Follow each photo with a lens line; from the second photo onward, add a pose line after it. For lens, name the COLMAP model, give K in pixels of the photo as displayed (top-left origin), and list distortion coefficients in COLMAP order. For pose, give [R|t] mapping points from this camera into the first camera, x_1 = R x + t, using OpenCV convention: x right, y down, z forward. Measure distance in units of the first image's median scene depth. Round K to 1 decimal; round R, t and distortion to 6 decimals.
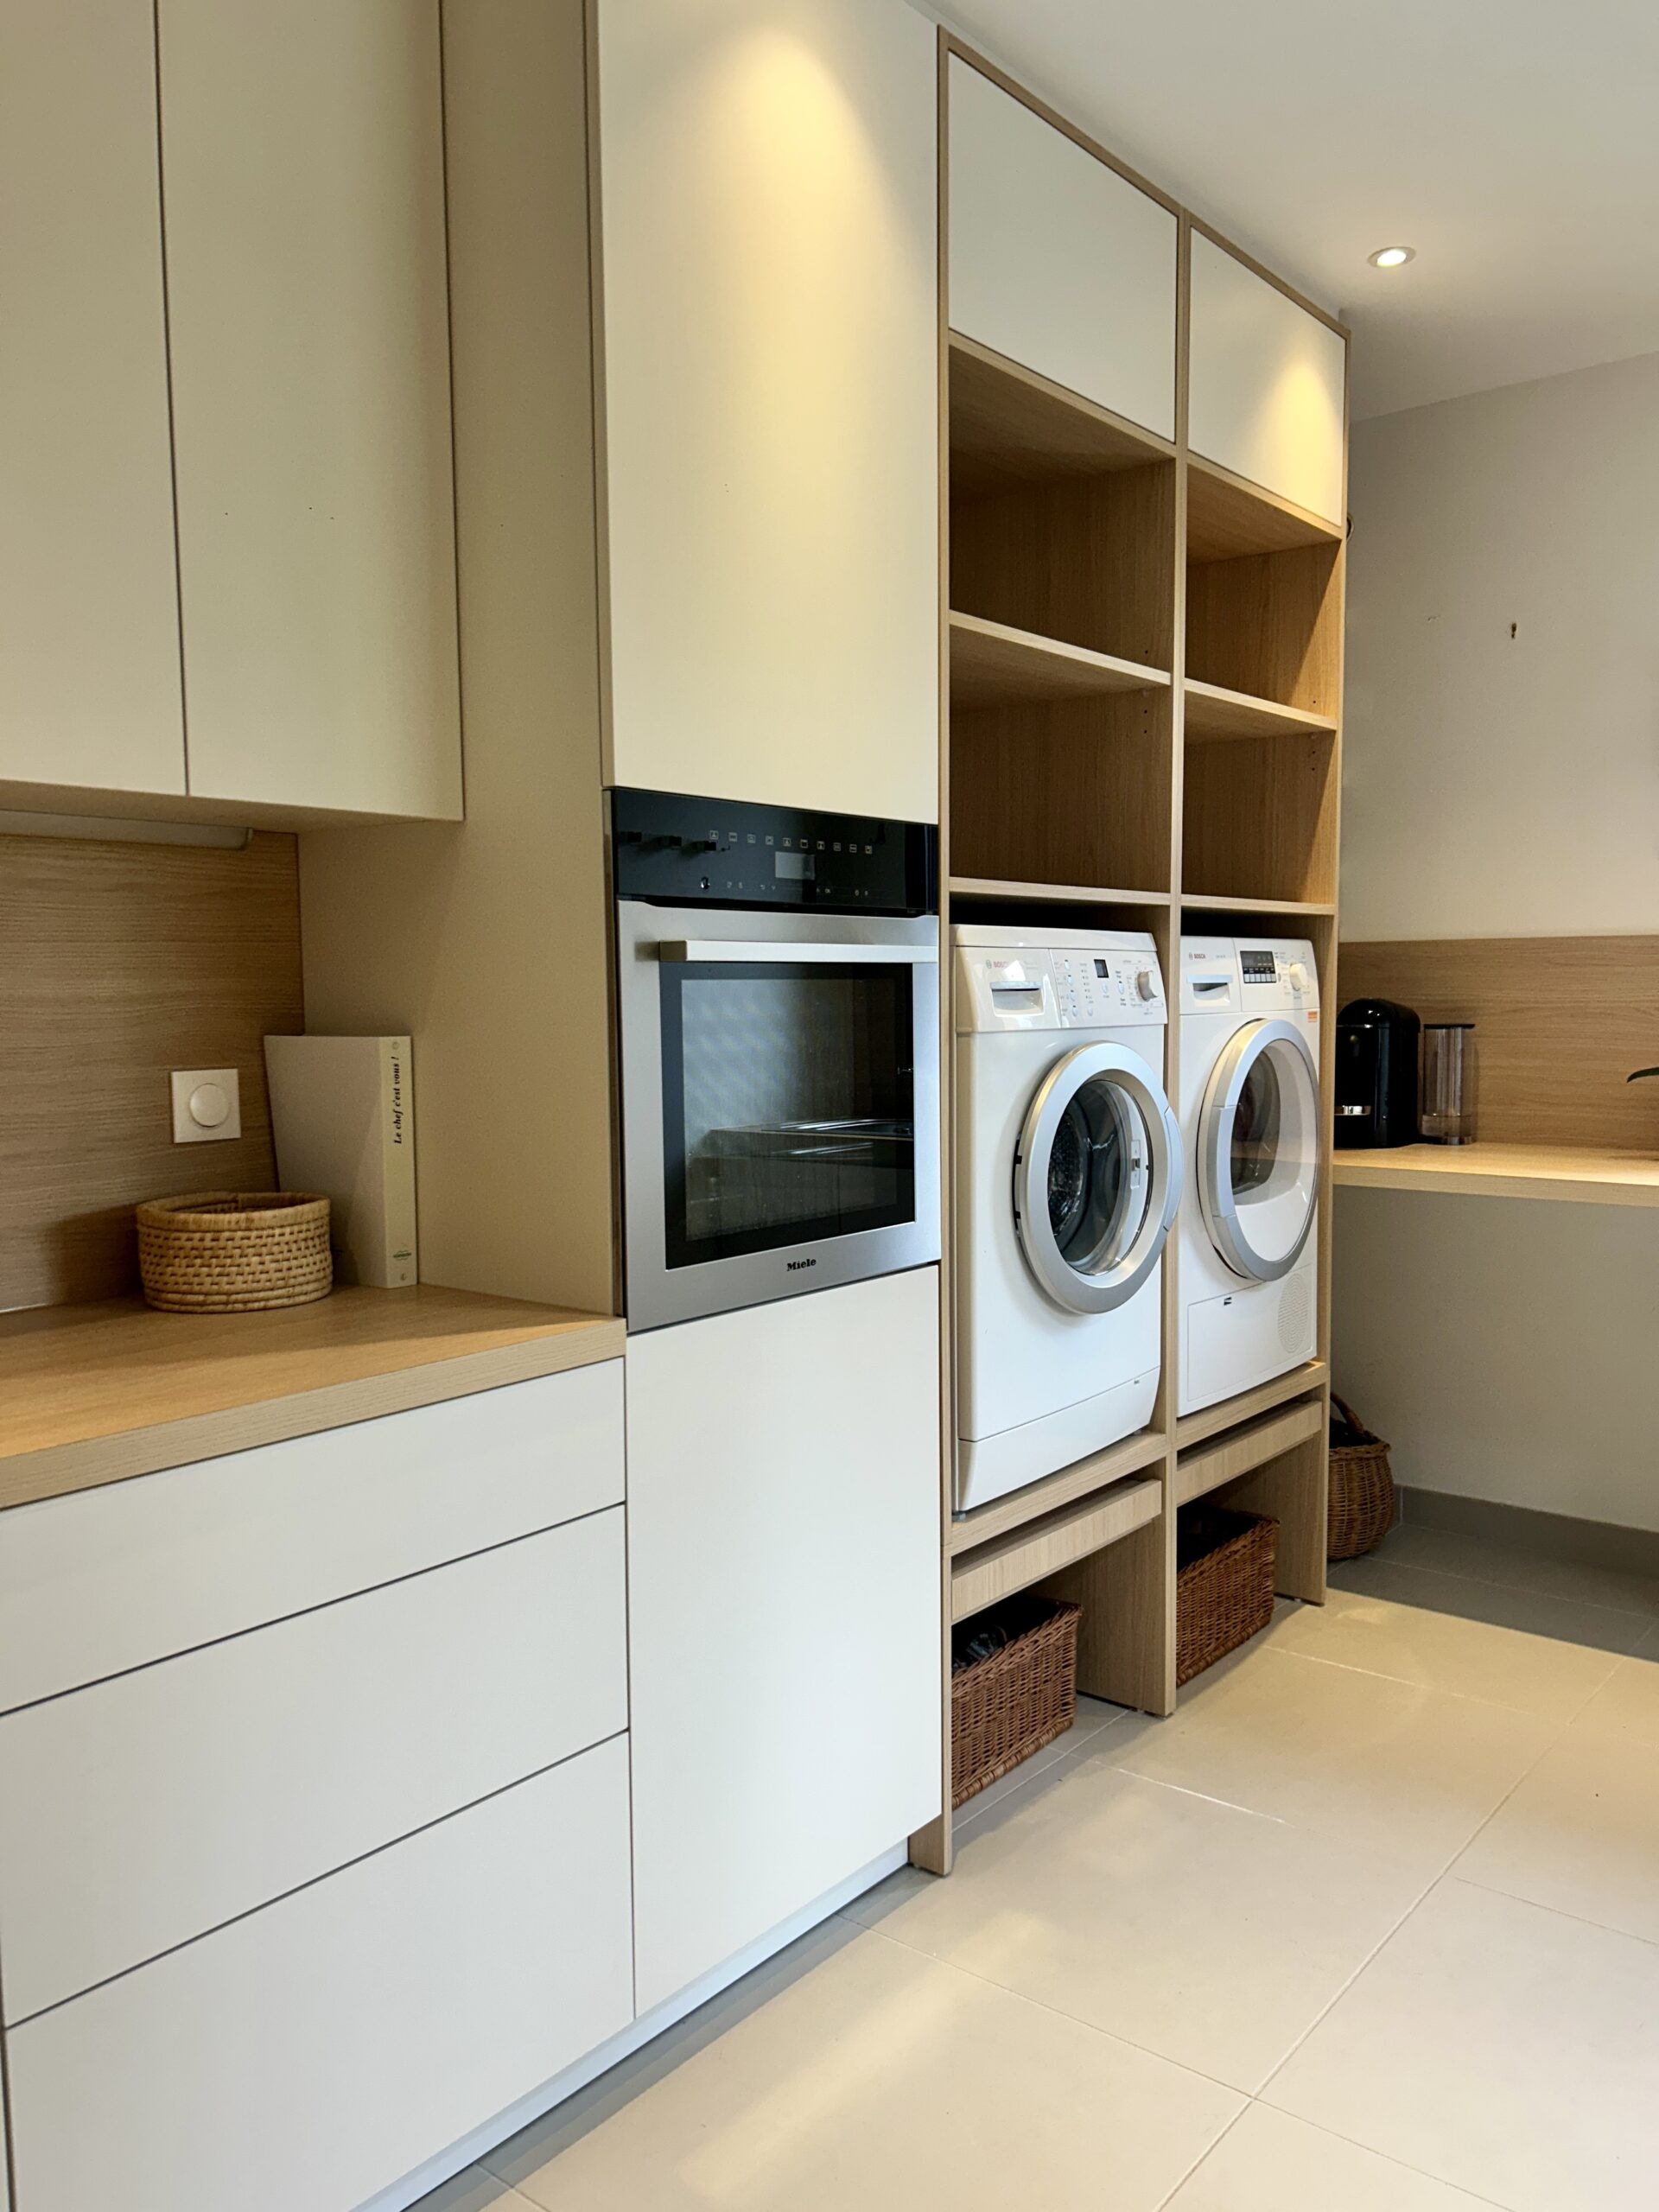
lens RADIAL K [[1675.3, 0, 820.2], [0, 1675.3, 1115.1], [0, 0, 1]] dist [0.069489, -0.137799]
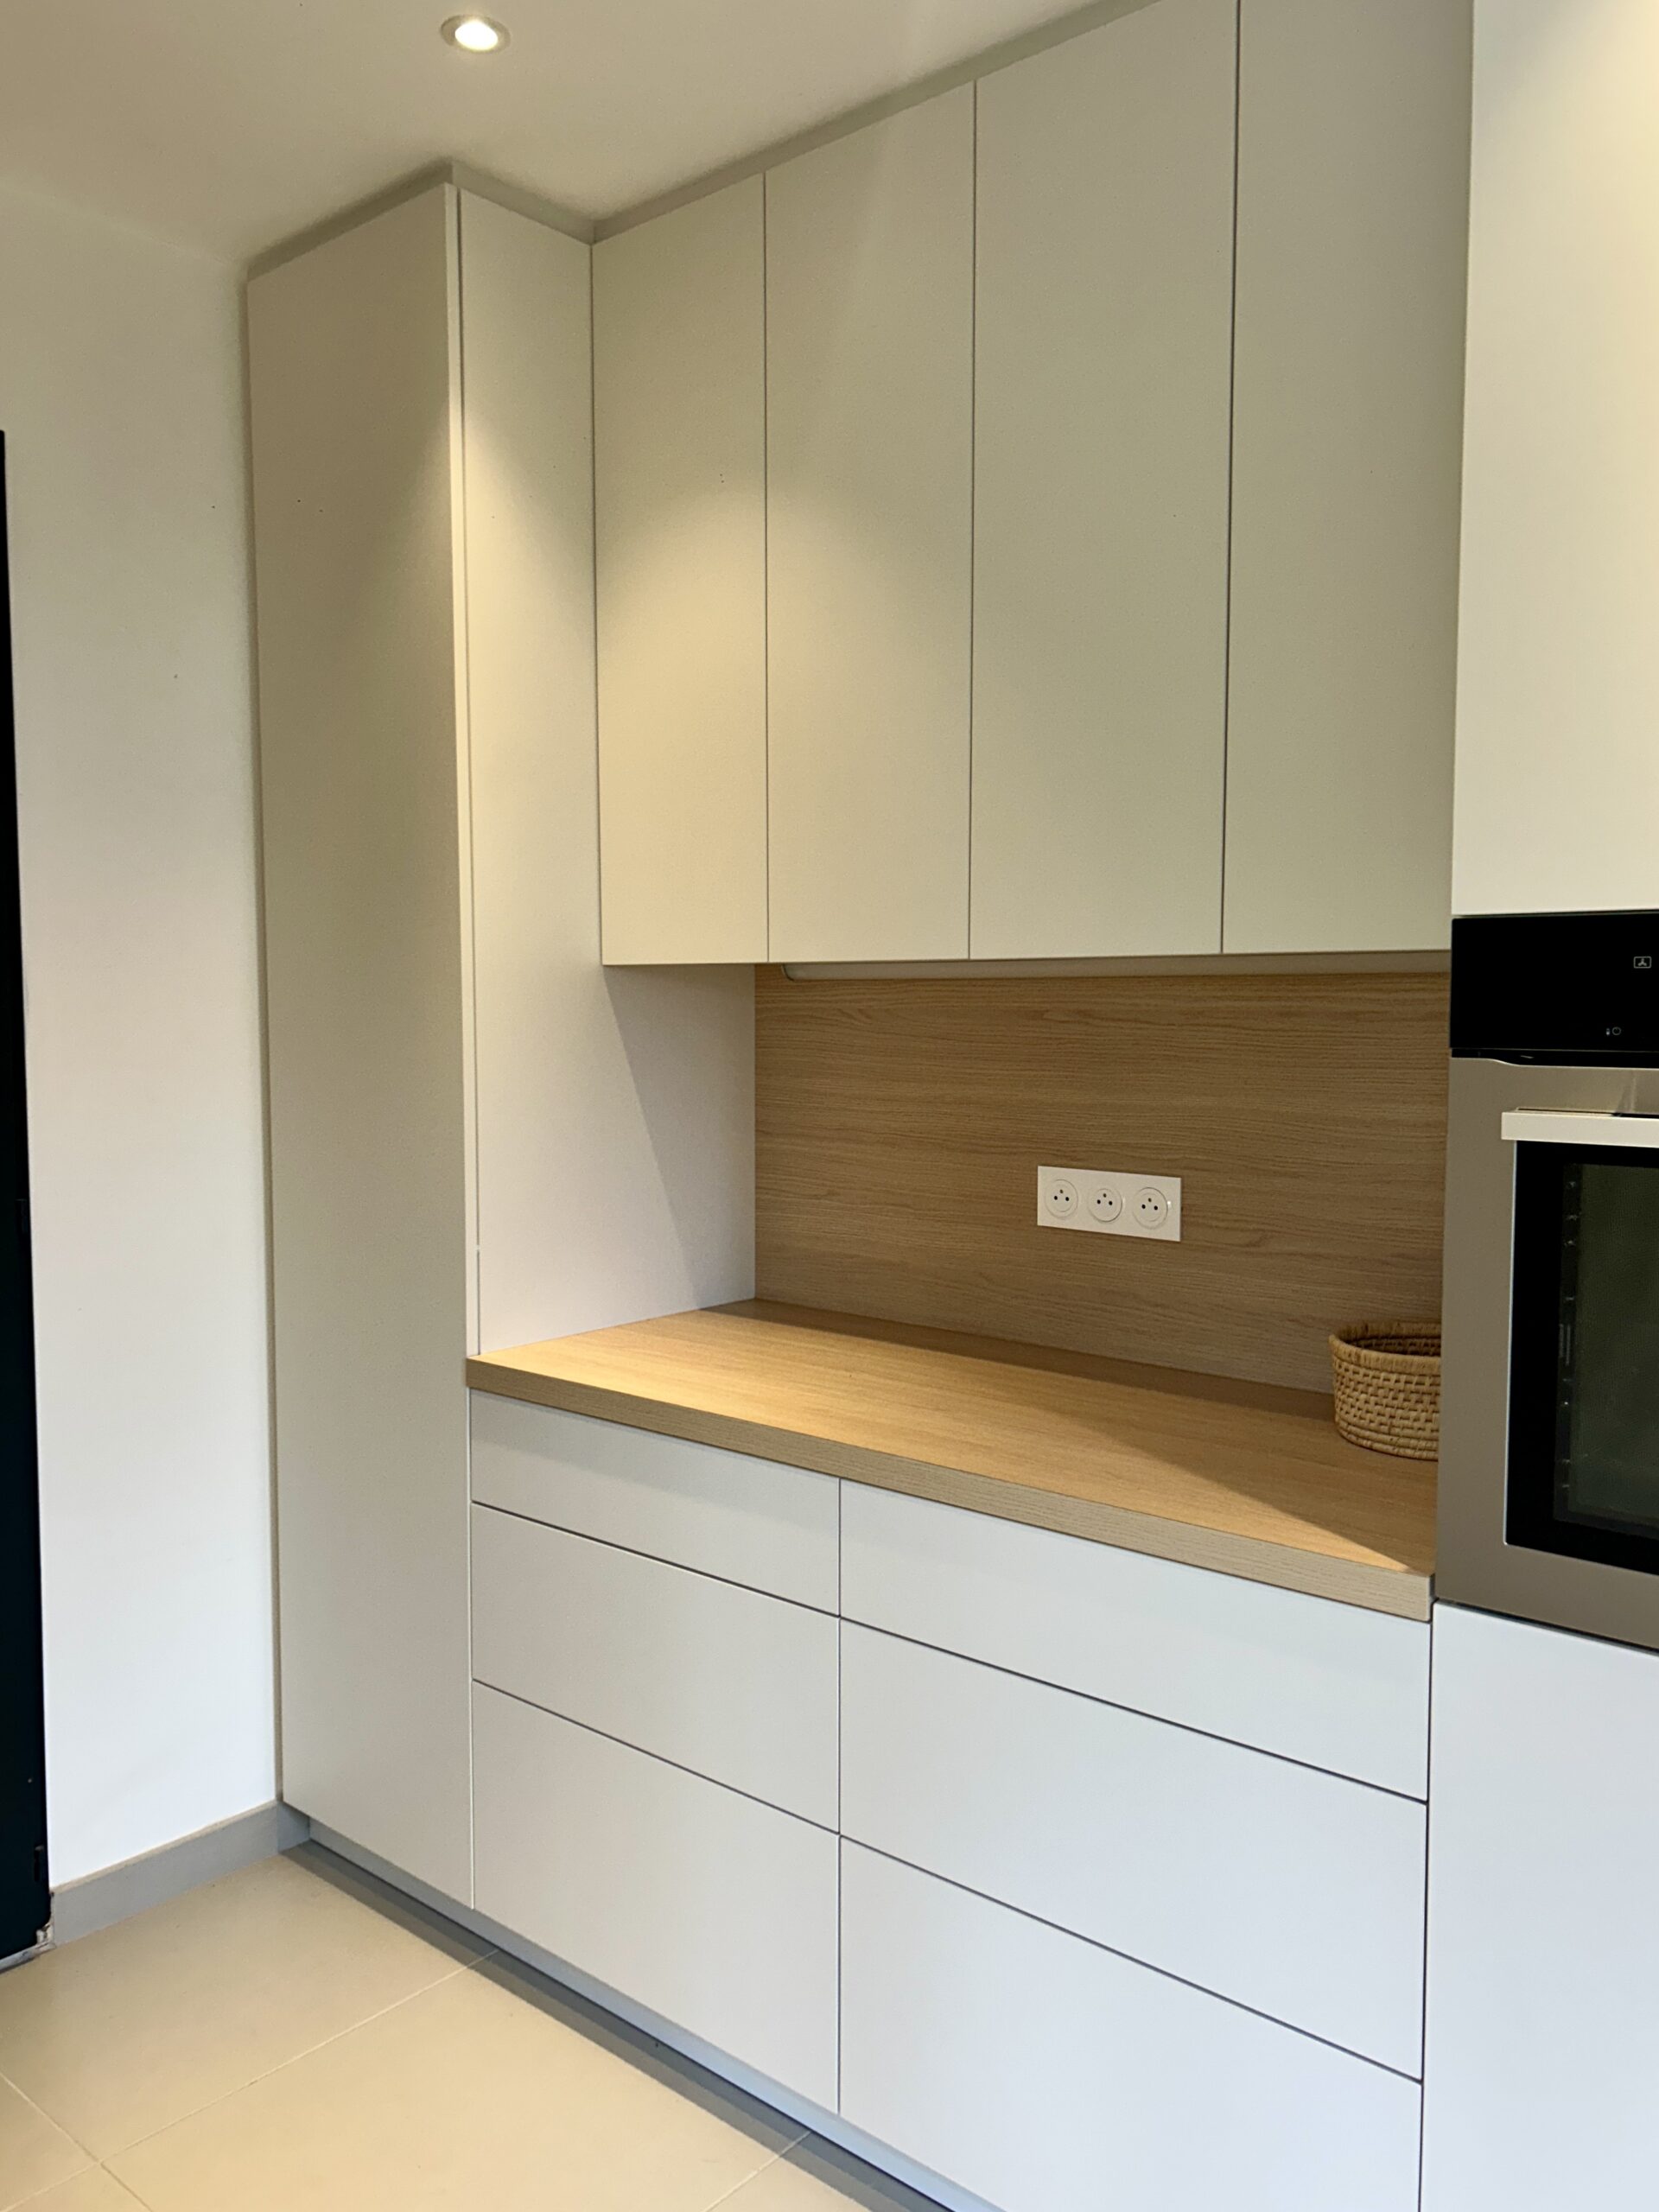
lens RADIAL K [[1675.3, 0, 820.2], [0, 1675.3, 1115.1], [0, 0, 1]] dist [0.069489, -0.137799]
pose [[-0.037785, 0.080950, -0.996002, 0.448916], [-0.079235, 0.993333, 0.083739, -0.094101], [0.996140, 0.082082, -0.031119, 0.474435]]
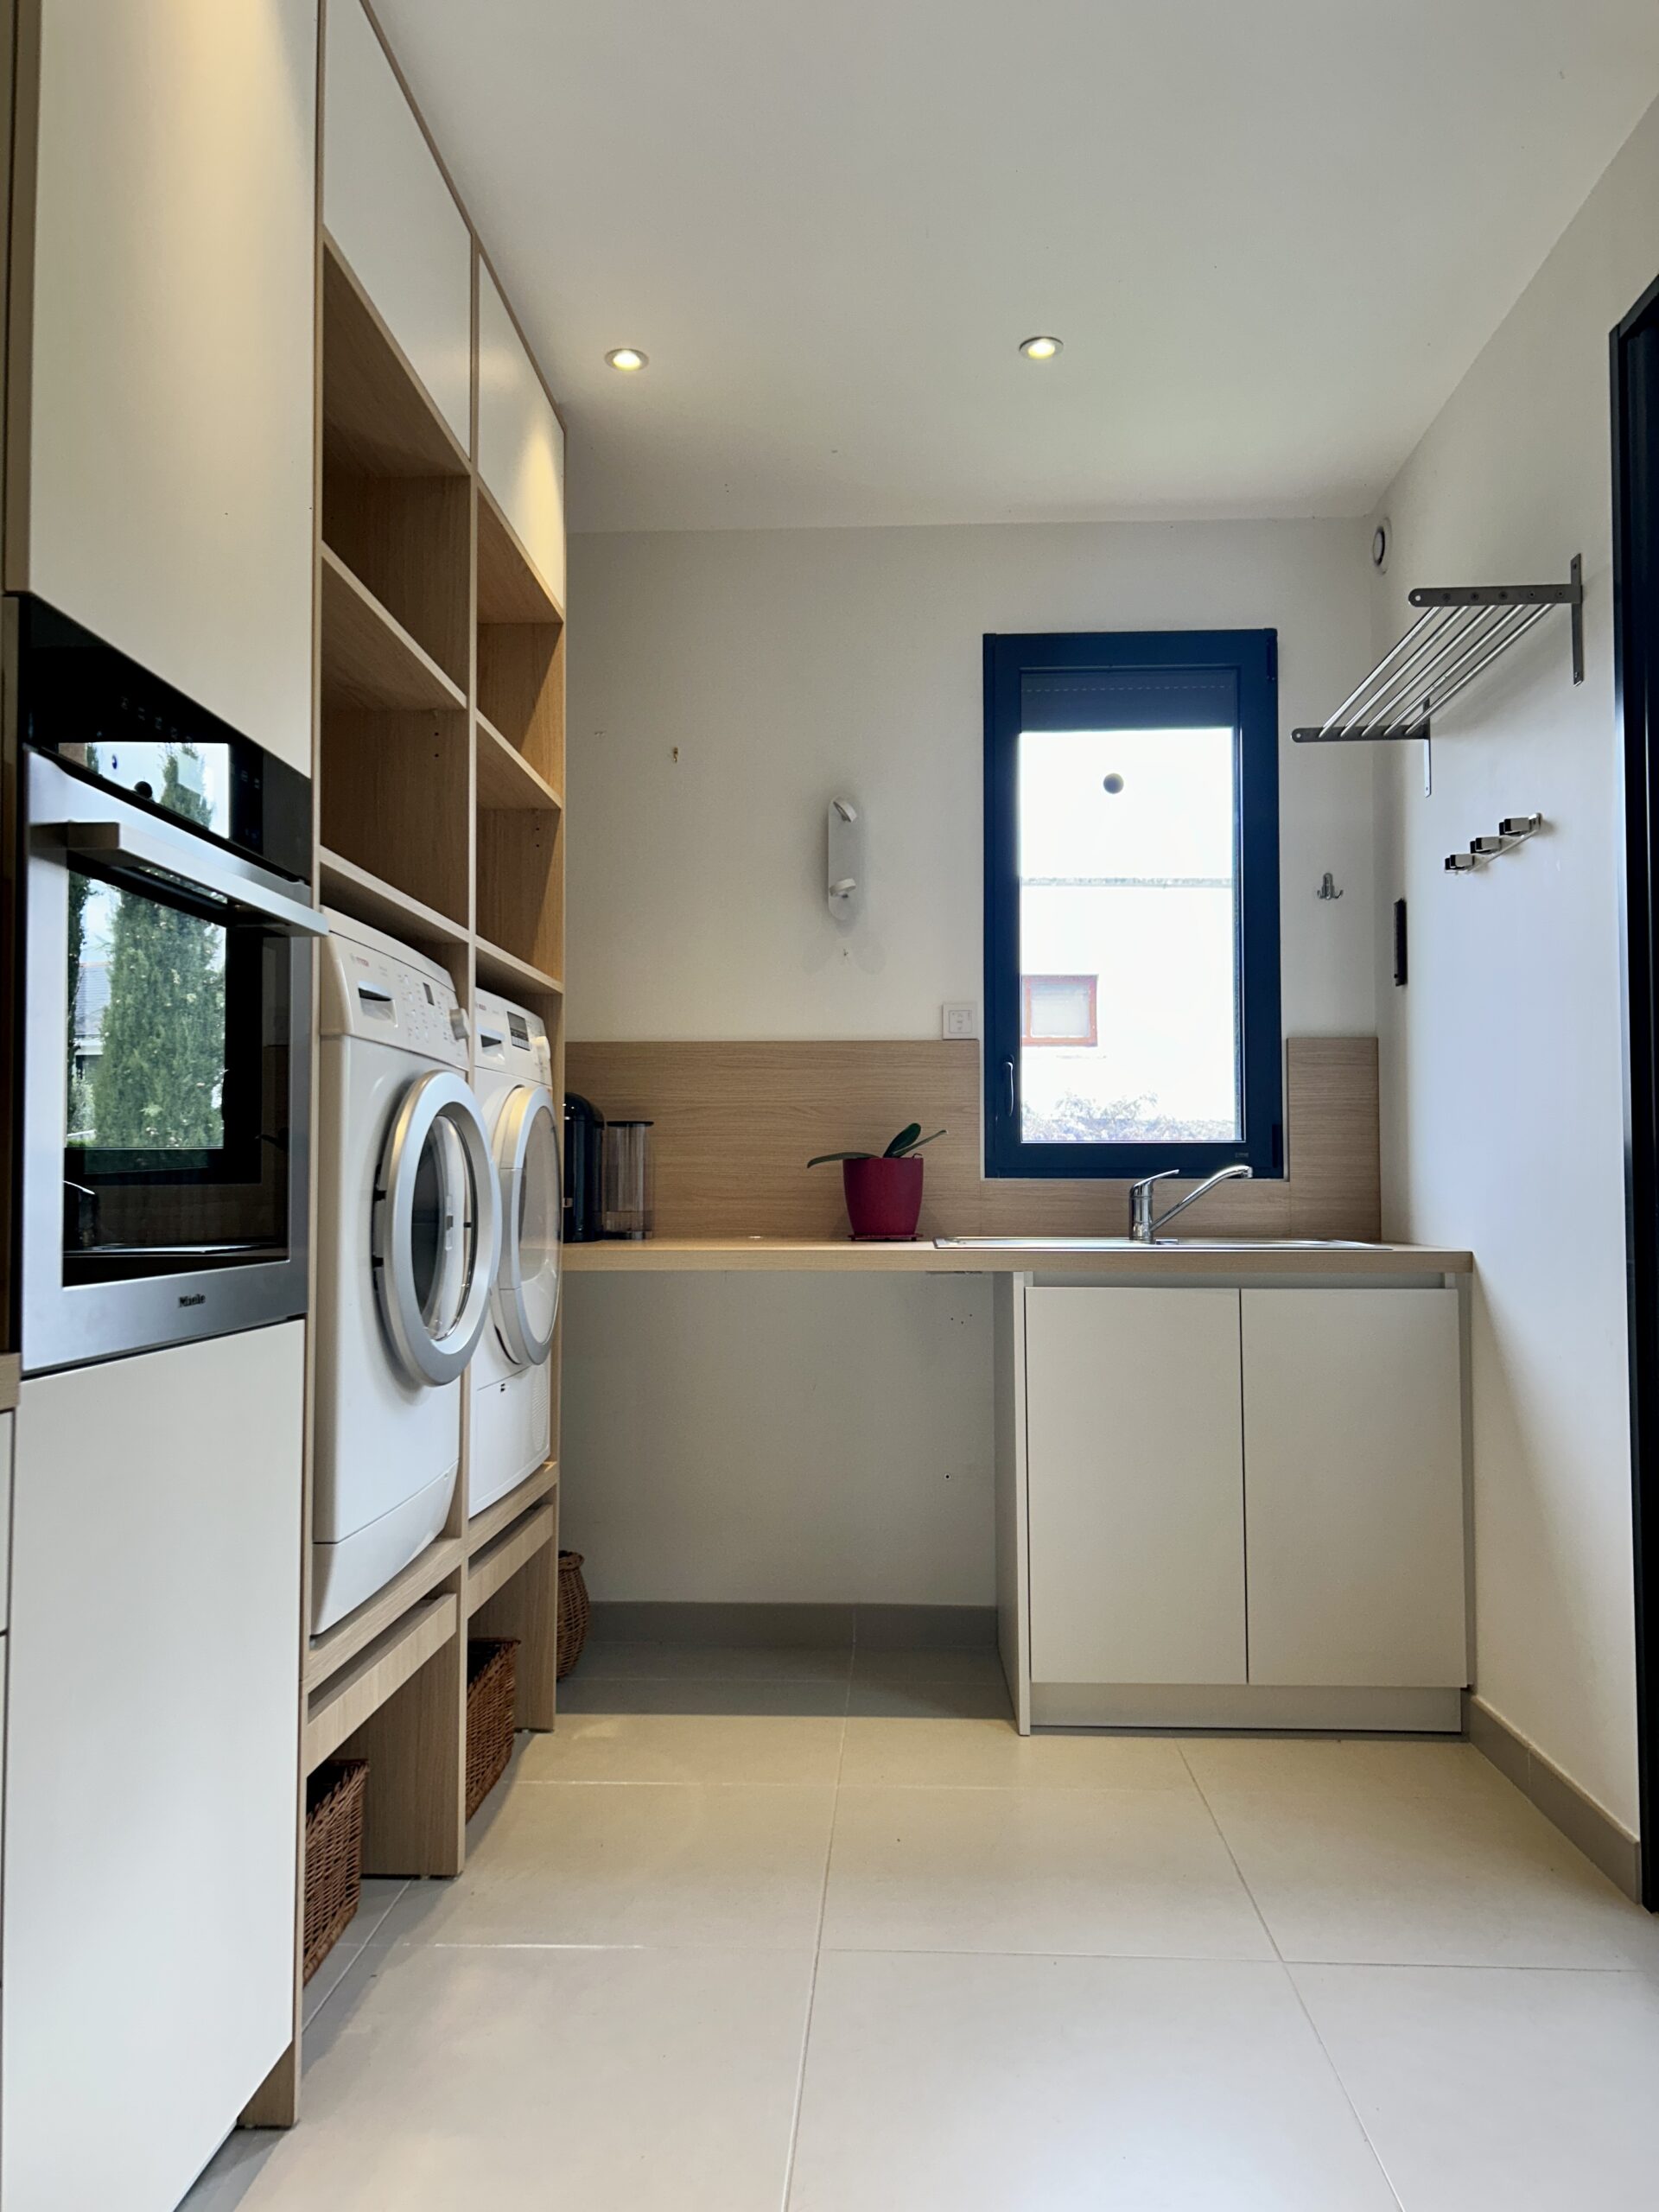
lens RADIAL K [[1675.3, 0, 820.2], [0, 1675.3, 1115.1], [0, 0, 1]] dist [0.069489, -0.137799]
pose [[0.808639, 0.031333, 0.587471, -0.171130], [0.039592, 0.993418, -0.107483, 0.073672], [-0.586972, 0.110174, 0.802076, 0.163862]]
